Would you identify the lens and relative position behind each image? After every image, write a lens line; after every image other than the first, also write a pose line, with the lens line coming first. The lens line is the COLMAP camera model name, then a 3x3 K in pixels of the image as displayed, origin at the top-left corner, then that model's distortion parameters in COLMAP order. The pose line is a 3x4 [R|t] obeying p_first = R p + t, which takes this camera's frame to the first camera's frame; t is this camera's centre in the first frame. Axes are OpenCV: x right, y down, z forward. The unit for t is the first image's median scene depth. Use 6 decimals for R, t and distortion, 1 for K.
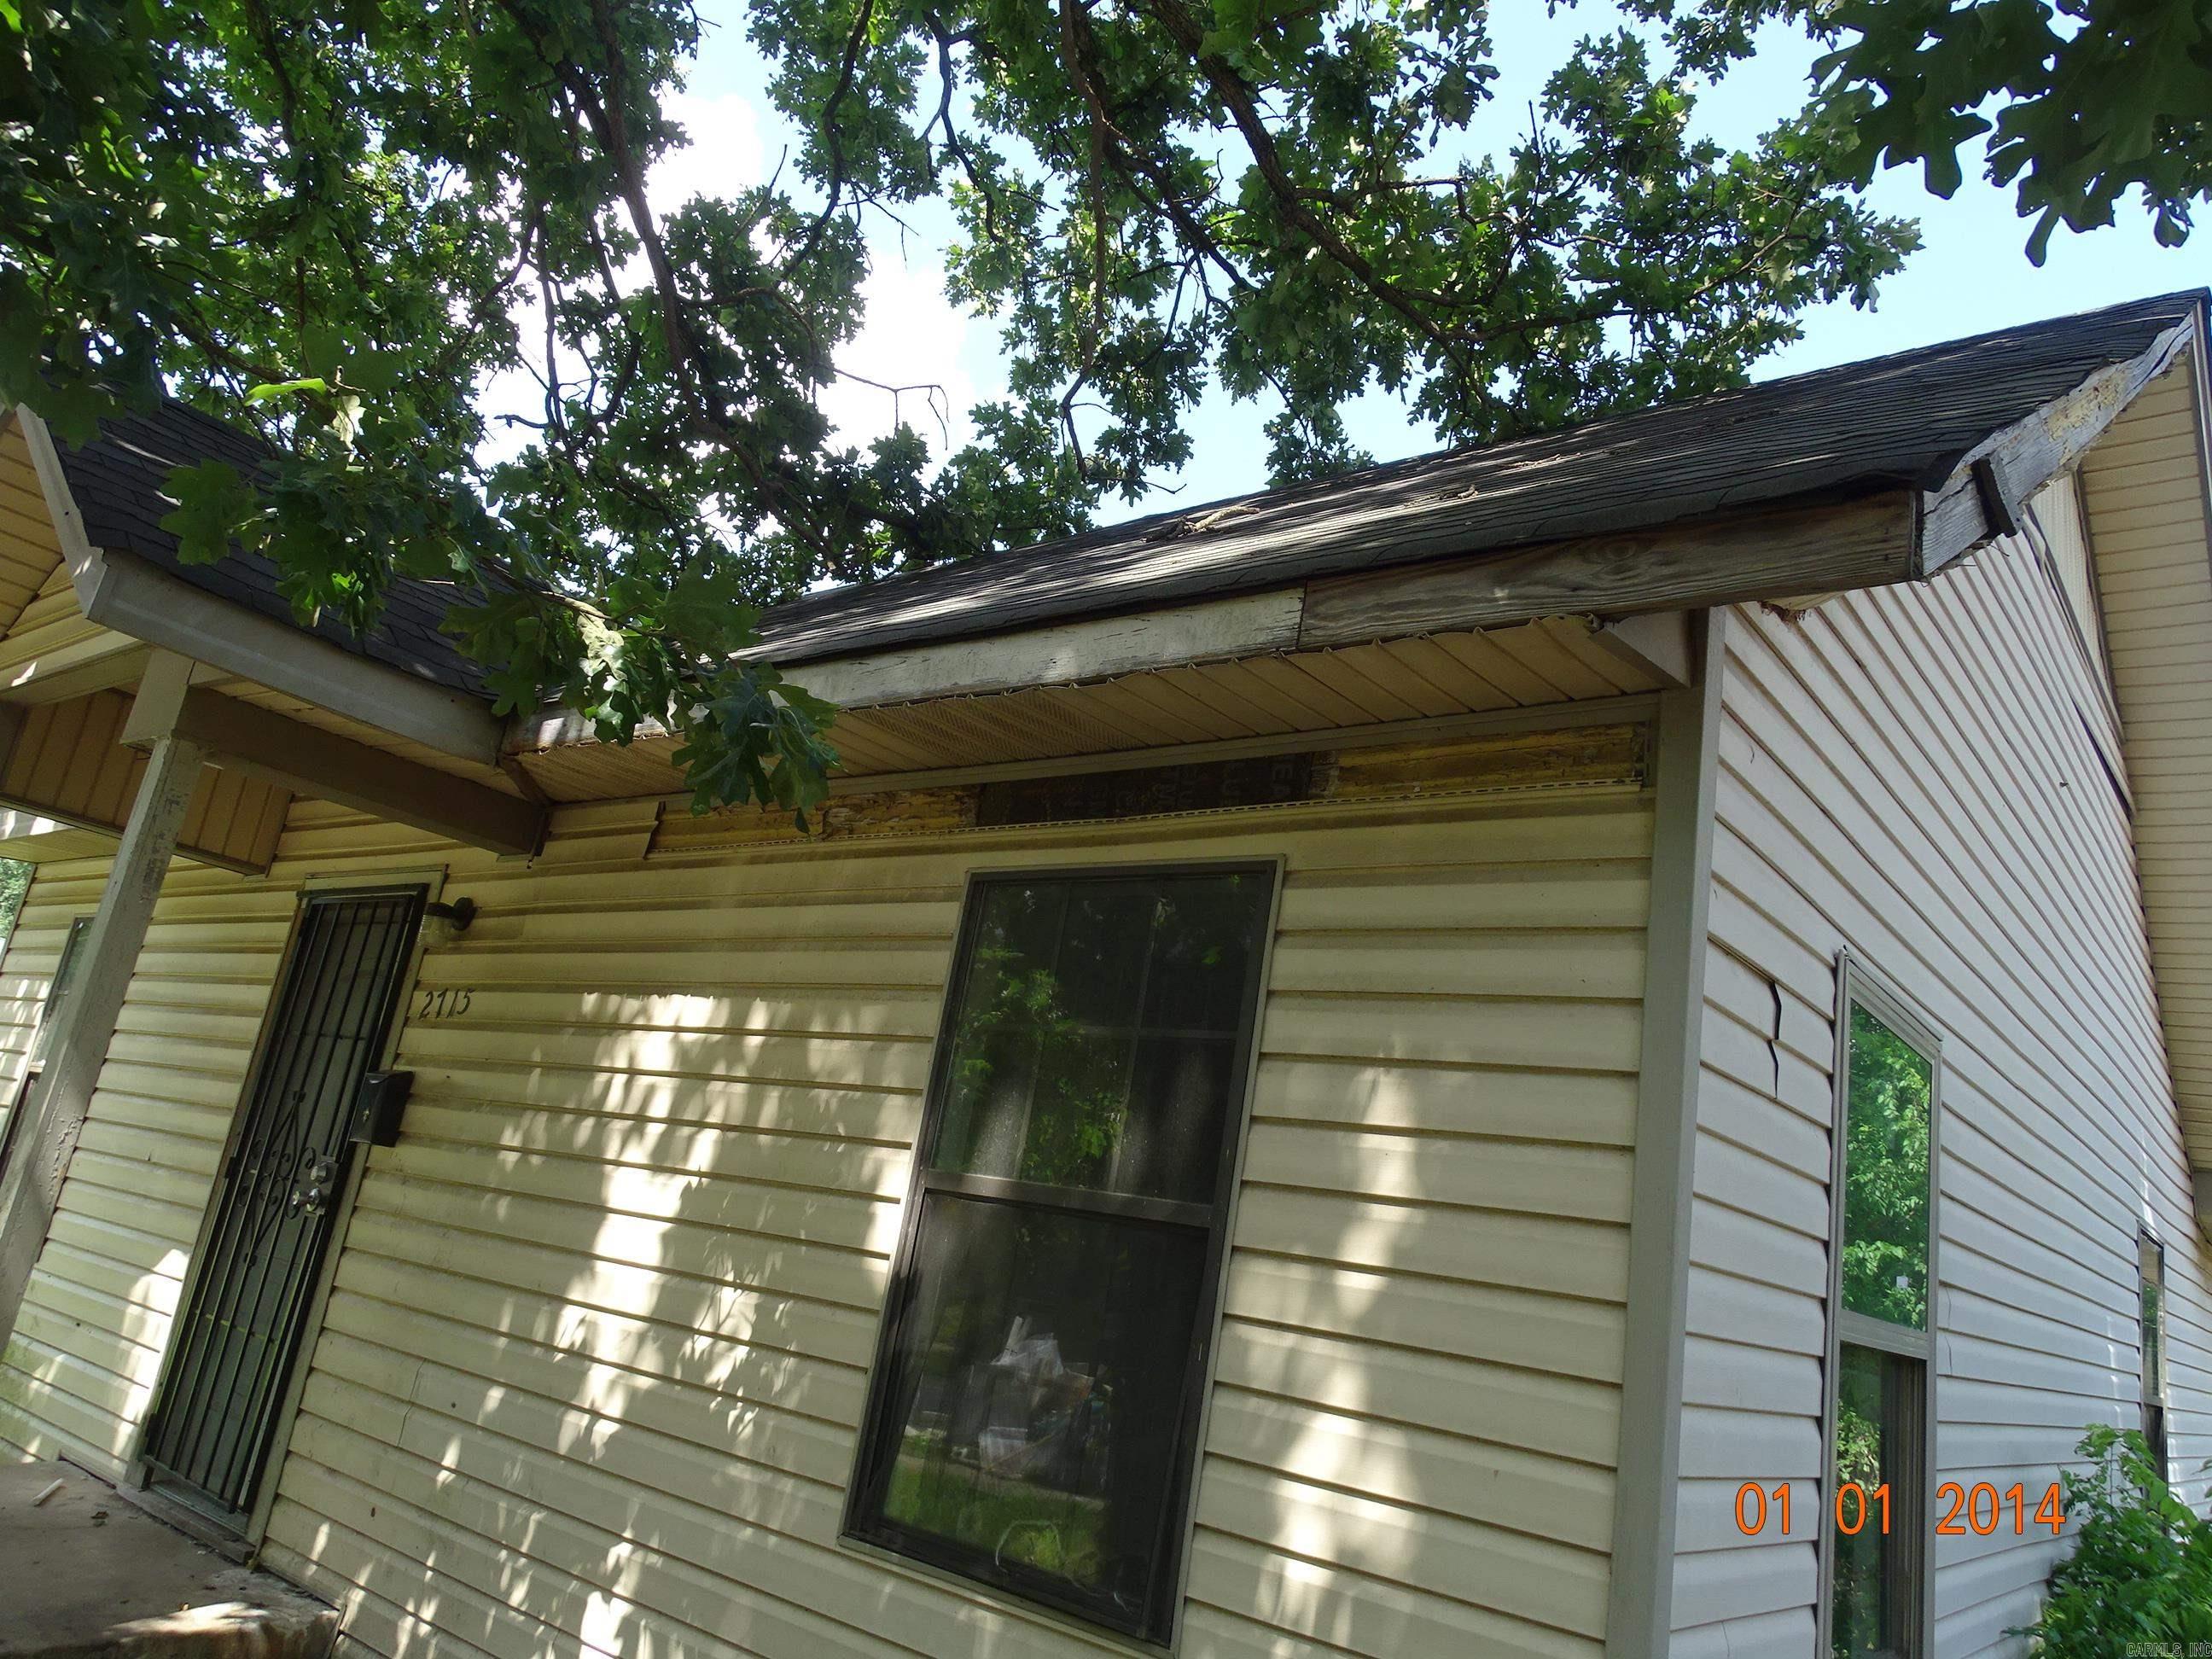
lens RADIAL K [[1535.1, 0, 1108.7], [0, 1535.1, 852.2], [0, 0, 1]] dist [-0.024766, 0.010884]
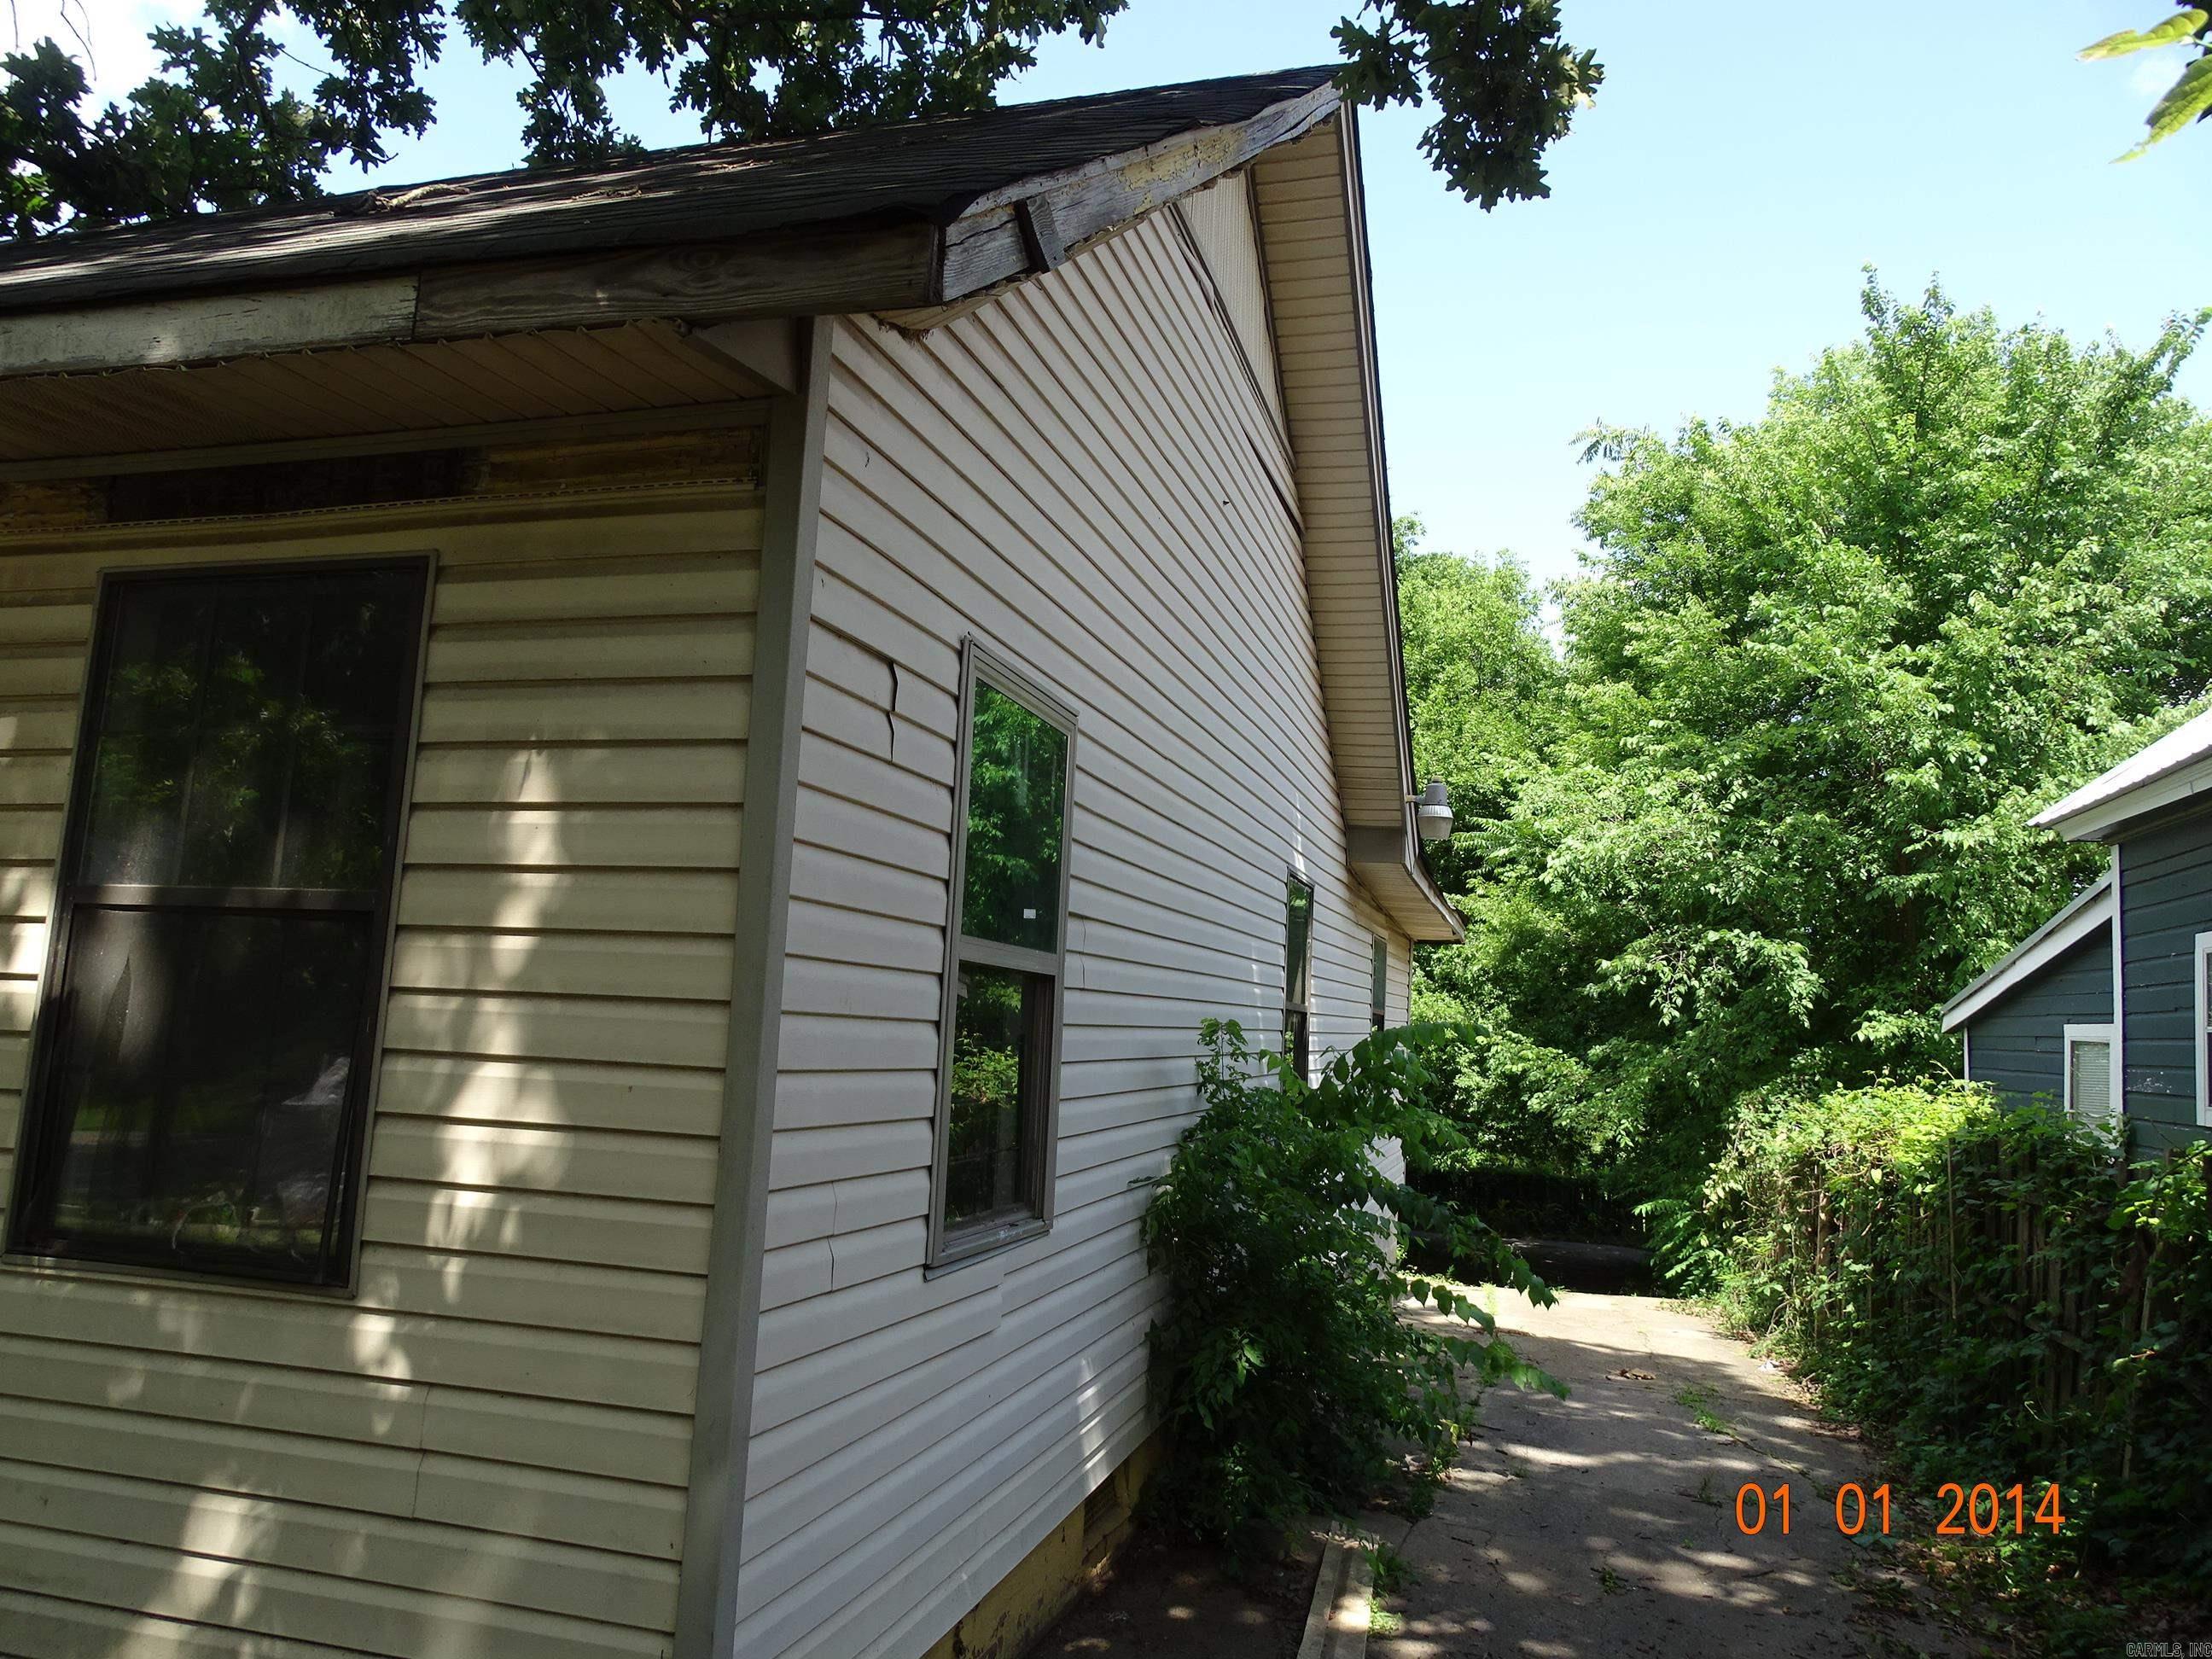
lens RADIAL K [[1535.1, 0, 1108.7], [0, 1535.1, 852.2], [0, 0, 1]] dist [-0.024766, 0.010884]
pose [[0.915242, -0.071117, 0.396580, 0.097701], [-0.000834, 0.983962, 0.178375, 0.016298], [-0.402905, -0.163587, 0.900504, -0.114595]]
